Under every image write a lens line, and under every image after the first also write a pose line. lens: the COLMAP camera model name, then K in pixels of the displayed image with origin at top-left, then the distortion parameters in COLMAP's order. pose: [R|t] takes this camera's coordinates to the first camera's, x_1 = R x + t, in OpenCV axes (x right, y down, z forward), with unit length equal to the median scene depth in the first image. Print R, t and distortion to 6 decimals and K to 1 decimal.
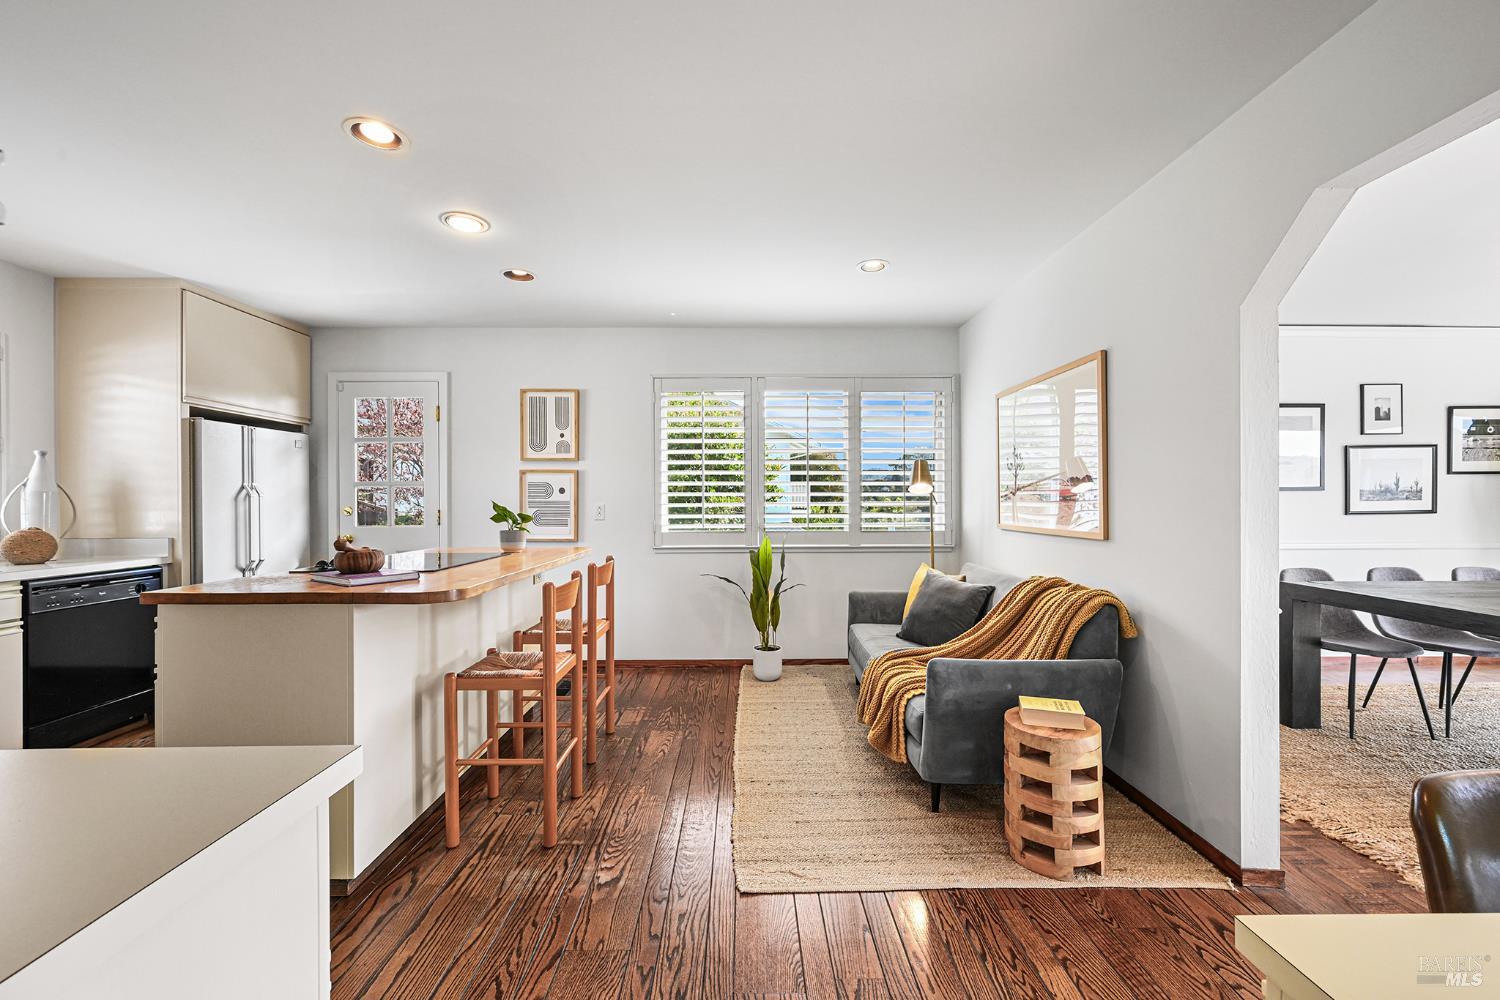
lens RADIAL K [[596.9, 0, 750.0], [0, 596.9, 500.0], [0, 0, 1]] dist [-0.000335, -0.000299]
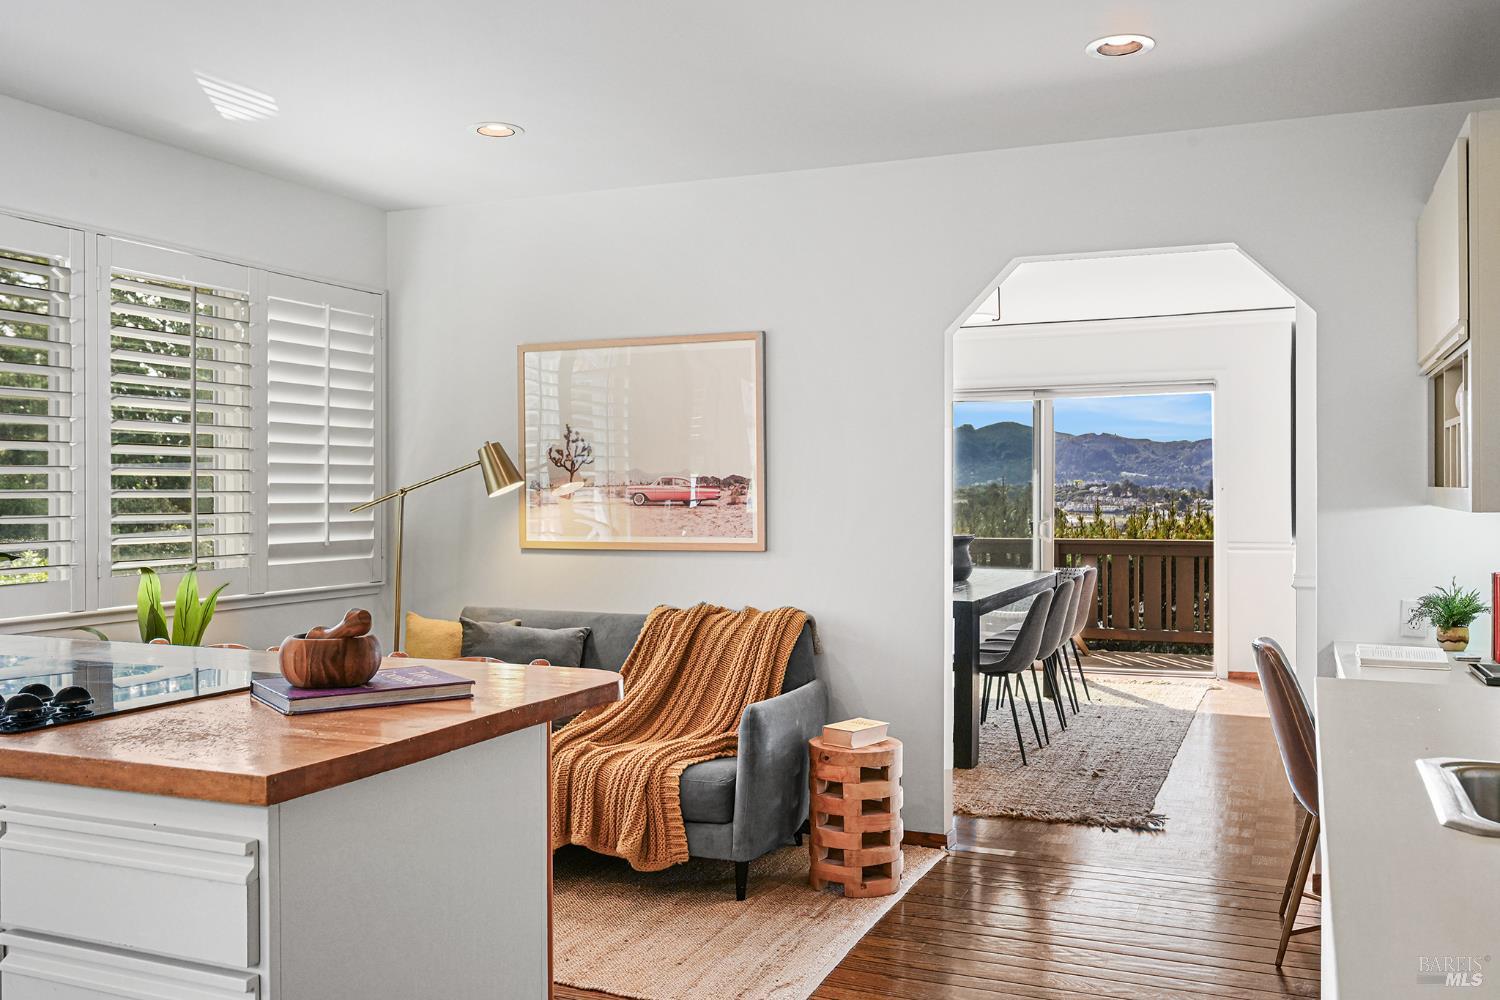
lens RADIAL K [[1280.6, 0, 750.0], [0, 1280.6, 500.0], [0, 0, 1]] dist [-0.059066, 0.001042]
pose [[0.398067, 0.001151, 0.917355, -1.144607], [0.002125, 0.999995, -0.002176, -0.003706], [-0.917354, 0.002815, 0.398063, 0.292826]]
